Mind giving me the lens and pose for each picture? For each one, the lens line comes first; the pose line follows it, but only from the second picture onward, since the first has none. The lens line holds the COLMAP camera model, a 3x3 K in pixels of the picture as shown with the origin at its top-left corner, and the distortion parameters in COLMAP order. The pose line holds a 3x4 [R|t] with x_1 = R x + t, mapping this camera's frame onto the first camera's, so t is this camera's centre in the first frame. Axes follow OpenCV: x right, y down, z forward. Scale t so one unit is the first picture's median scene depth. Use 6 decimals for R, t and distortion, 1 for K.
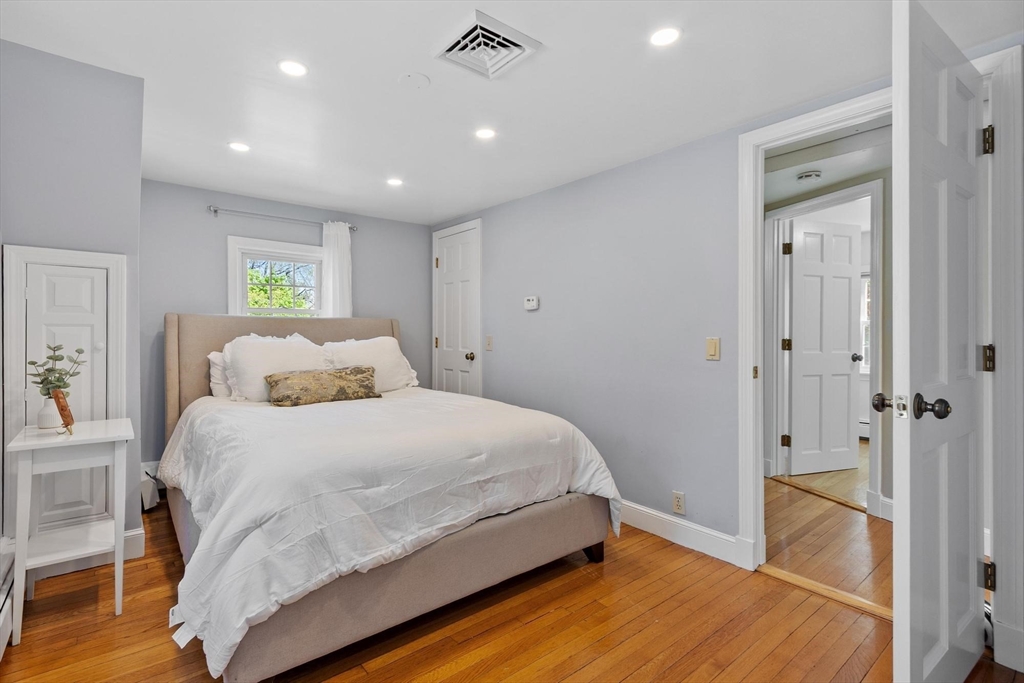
lens RADIAL K [[459.4, 0, 486.9], [0, 459.4, 336.3], [0, 0, 1]] dist [0.000220, -0.000507]
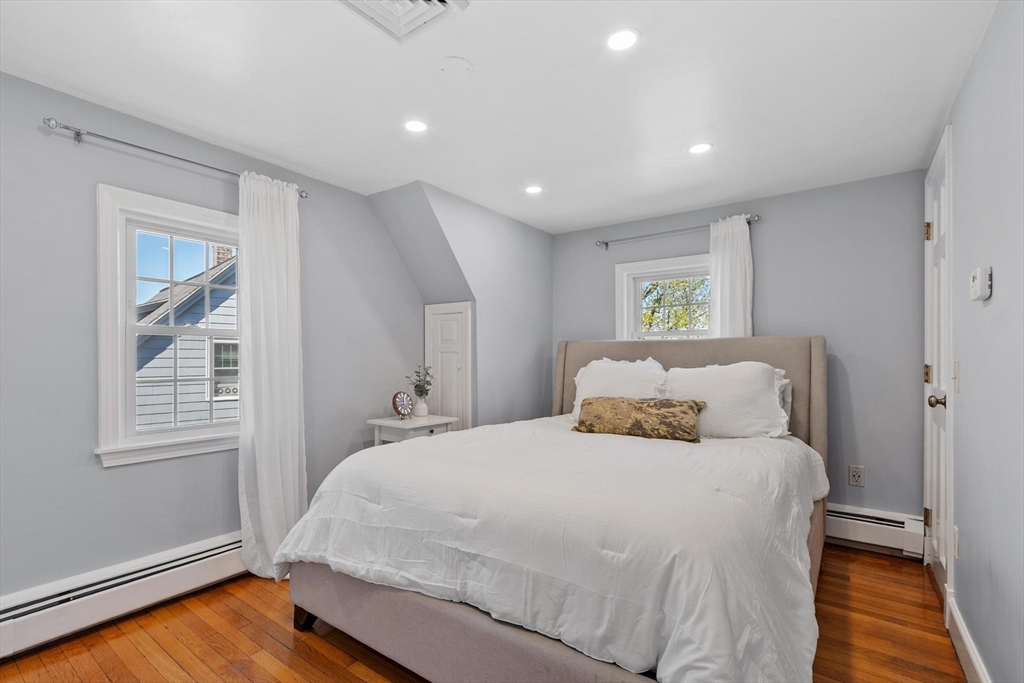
lens RADIAL K [[477.7, 0, 507.9], [0, 477.7, 356.0], [0, 0, 1]] dist [0.001437, -0.000035]
pose [[0.273600, -0.008703, -0.961804, 0.481974], [-0.005788, 0.999926, -0.010695, 0.002372], [0.961826, 0.008493, 0.273529, 0.542470]]
